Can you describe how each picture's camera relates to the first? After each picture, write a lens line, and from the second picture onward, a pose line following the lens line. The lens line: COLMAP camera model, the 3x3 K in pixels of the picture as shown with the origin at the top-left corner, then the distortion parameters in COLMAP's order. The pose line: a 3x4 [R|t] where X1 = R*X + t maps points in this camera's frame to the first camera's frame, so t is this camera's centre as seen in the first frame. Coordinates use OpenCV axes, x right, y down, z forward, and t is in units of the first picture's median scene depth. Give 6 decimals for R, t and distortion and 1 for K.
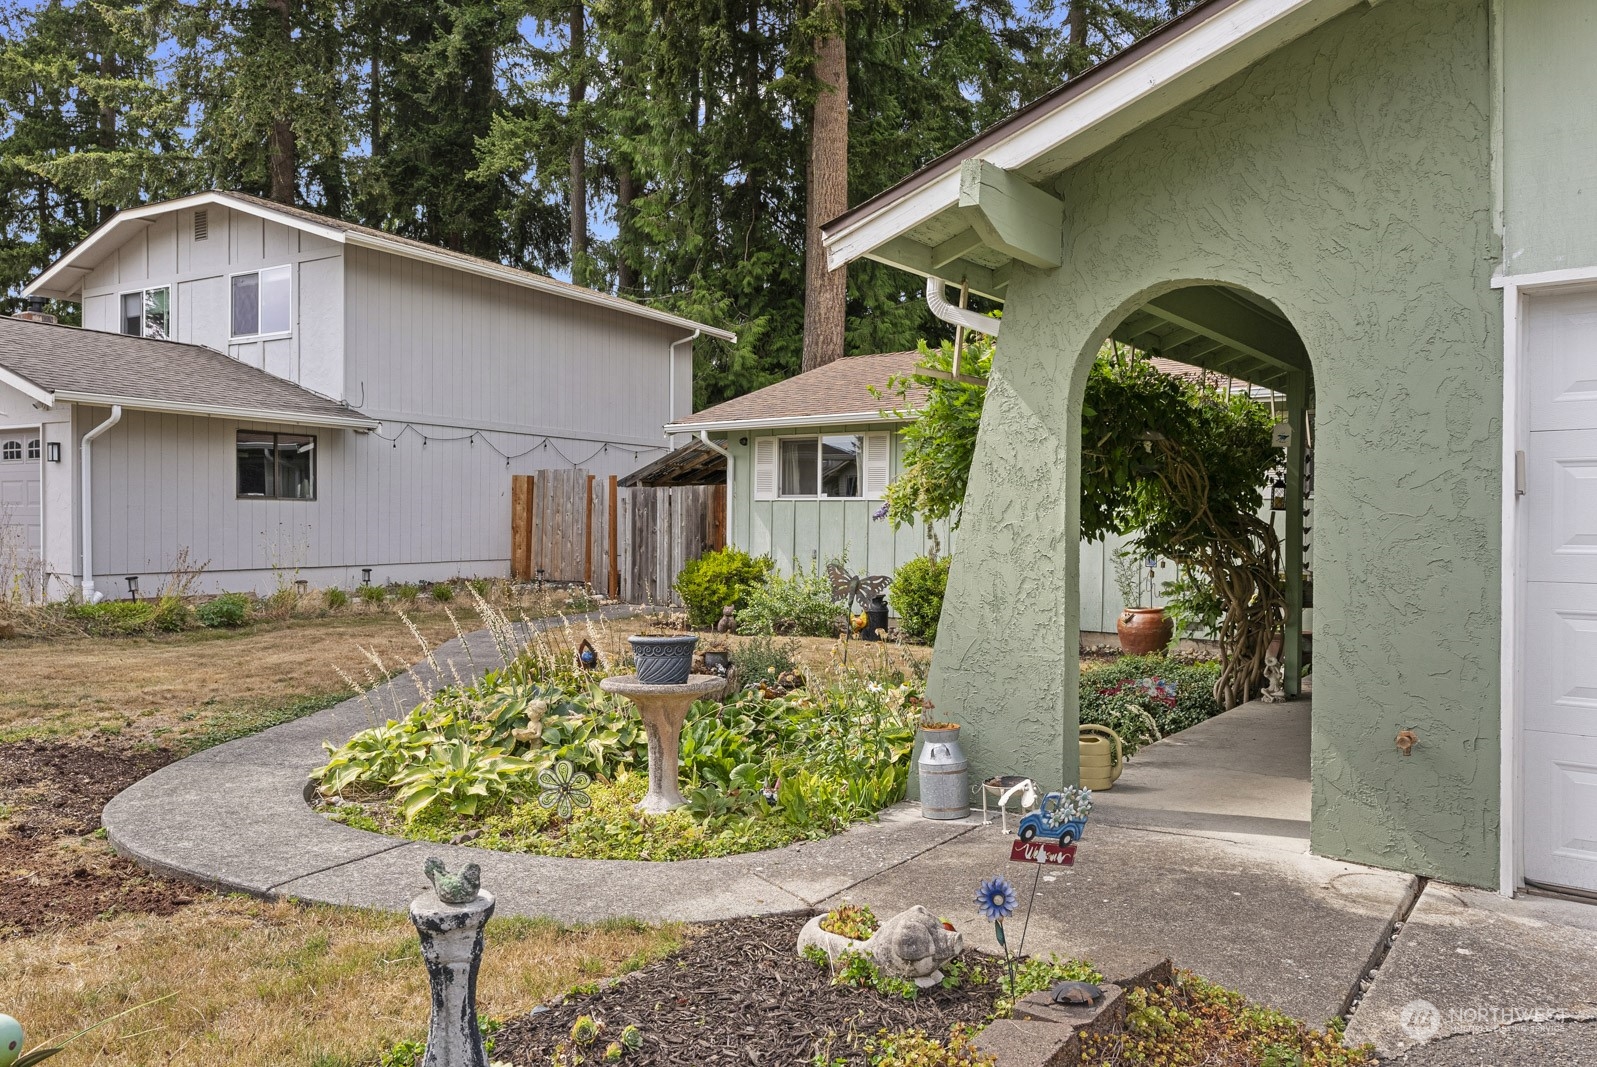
lens RADIAL K [[1129.1, 0, 798.2], [0, 1129.1, 535.9], [0, 0, 1]] dist [-0.001481, -0.000484]
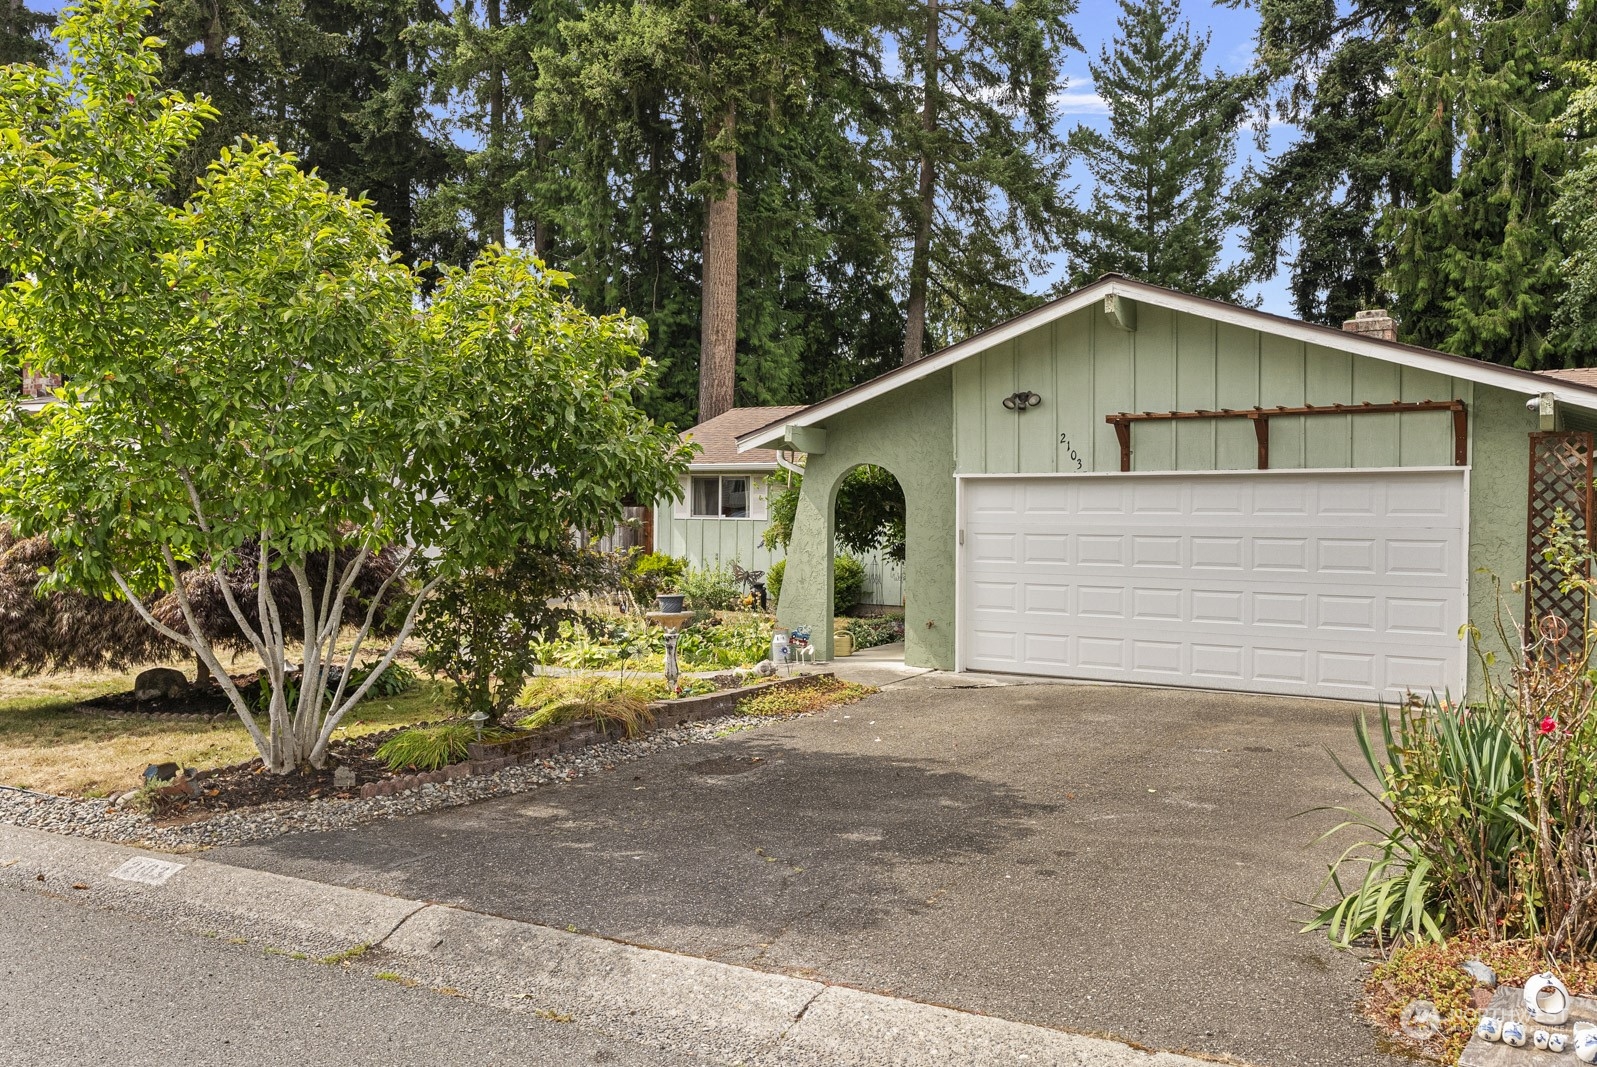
lens RADIAL K [[1298.0, 0, 798.5], [0, 1298.0, 533.5], [0, 0, 1]] dist [-0.002386, -0.000273]
pose [[0.995369, -0.000528, 0.096131, -0.097575], [-0.000018, 0.999984, 0.005679, -0.054051], [-0.096133, -0.005654, 0.995352, -1.598501]]
